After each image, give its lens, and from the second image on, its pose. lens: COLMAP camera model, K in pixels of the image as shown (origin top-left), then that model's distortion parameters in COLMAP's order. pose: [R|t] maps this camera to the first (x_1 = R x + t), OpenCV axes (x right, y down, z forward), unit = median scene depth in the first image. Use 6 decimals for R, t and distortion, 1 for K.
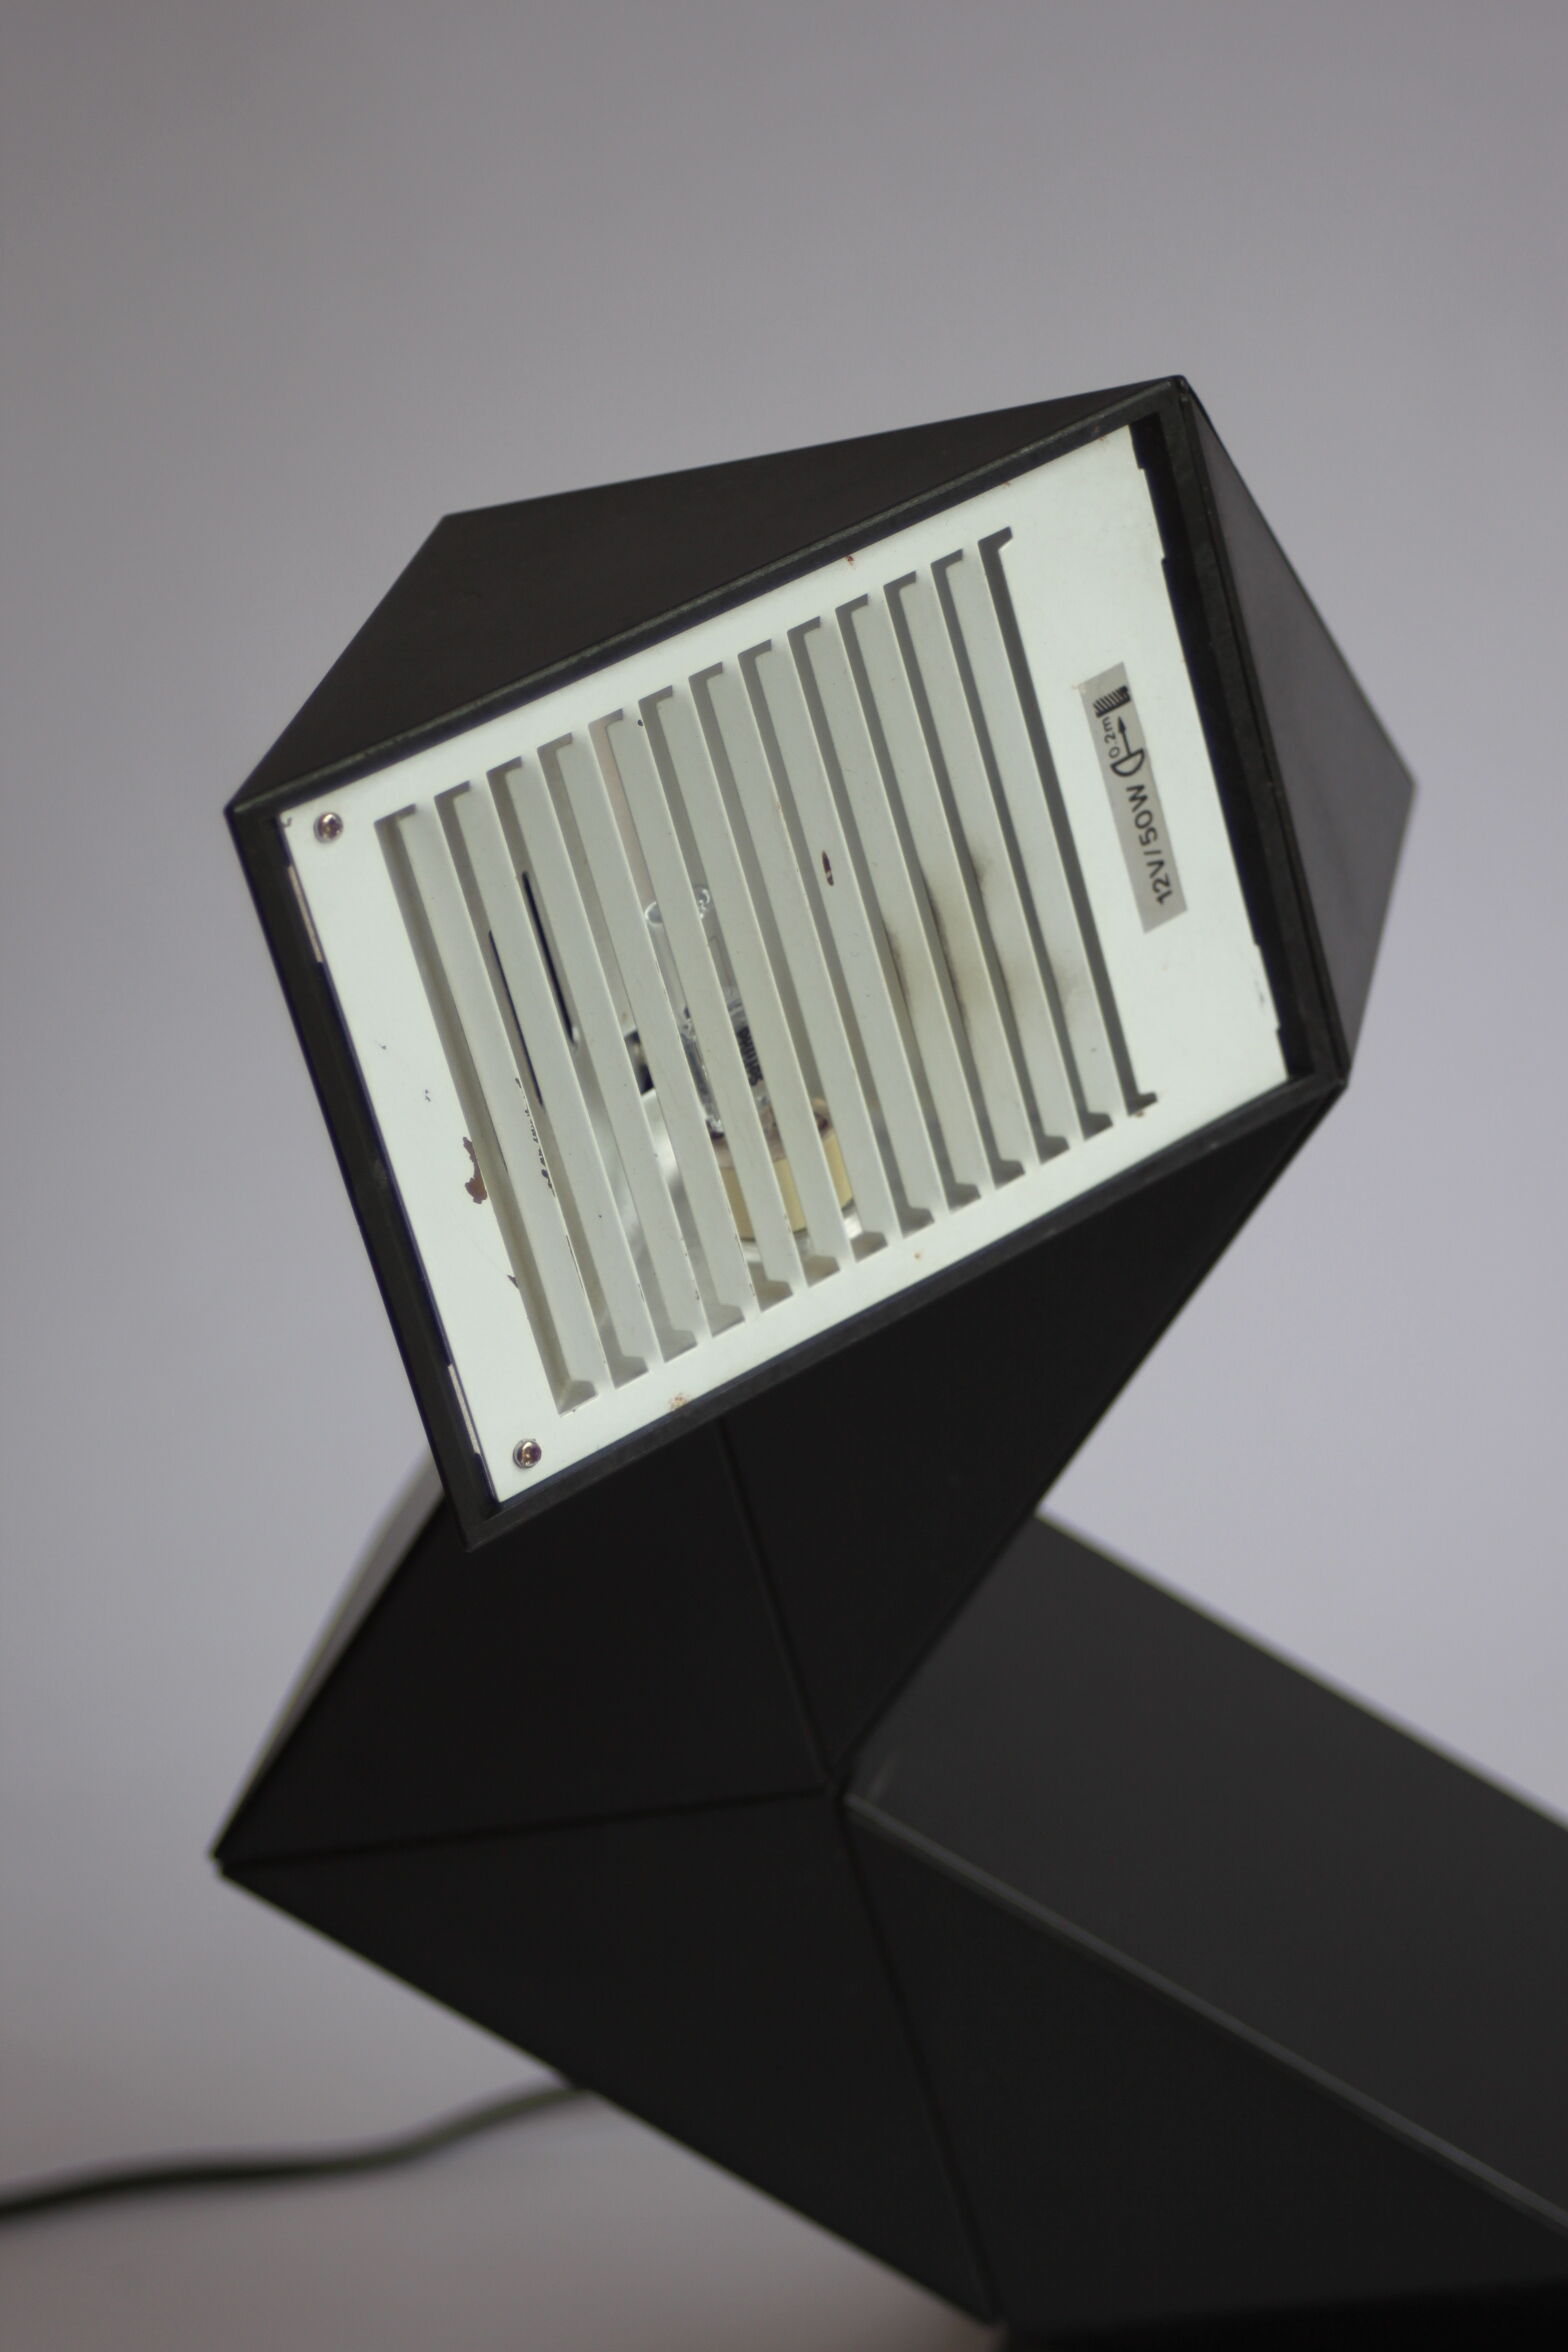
lens RADIAL K [[5740.0, 0, 784.0], [0, 5740.0, 1176.0], [0, 0, 1]] dist [-0.470253, -0.224858]
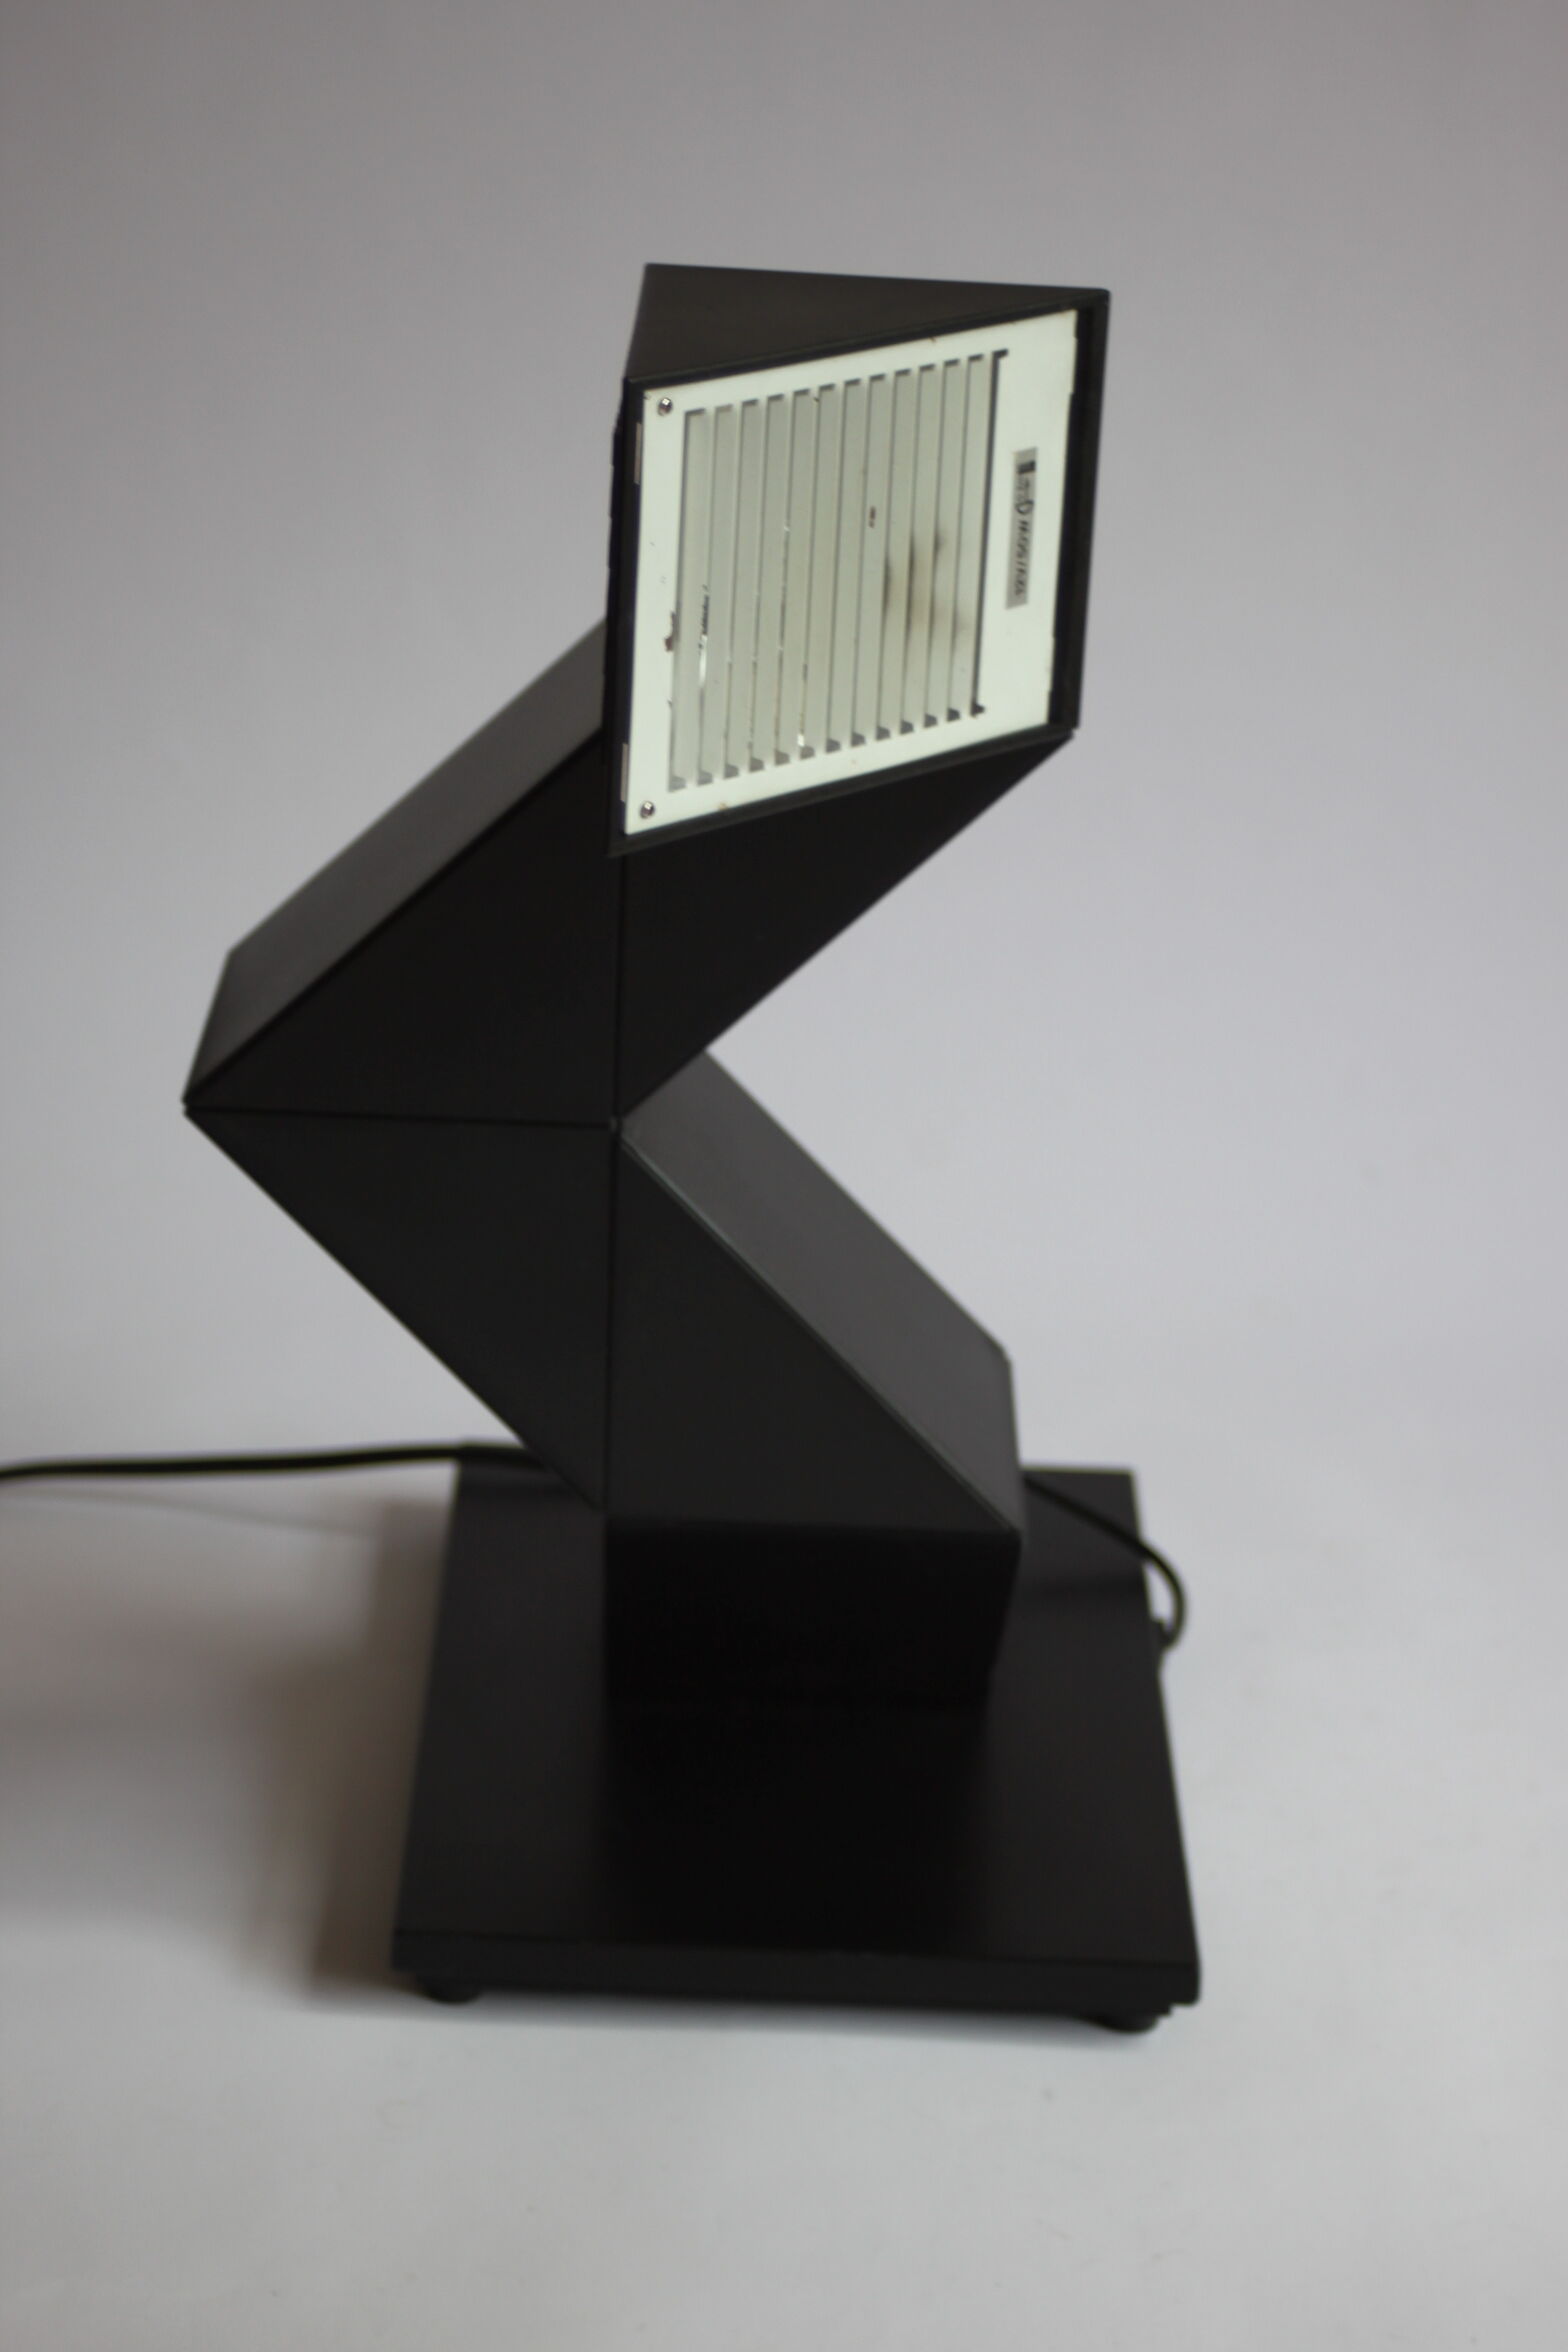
lens RADIAL K [[5740.0, 0, 784.0], [0, 5740.0, 1176.0], [0, 0, 1]] dist [-0.470253, -0.224858]
pose [[0.937867, 0.208996, 0.276995, -0.426802], [-0.197290, 0.977856, -0.069811, 0.249501], [-0.285451, 0.010825, 0.958332, -0.570107]]
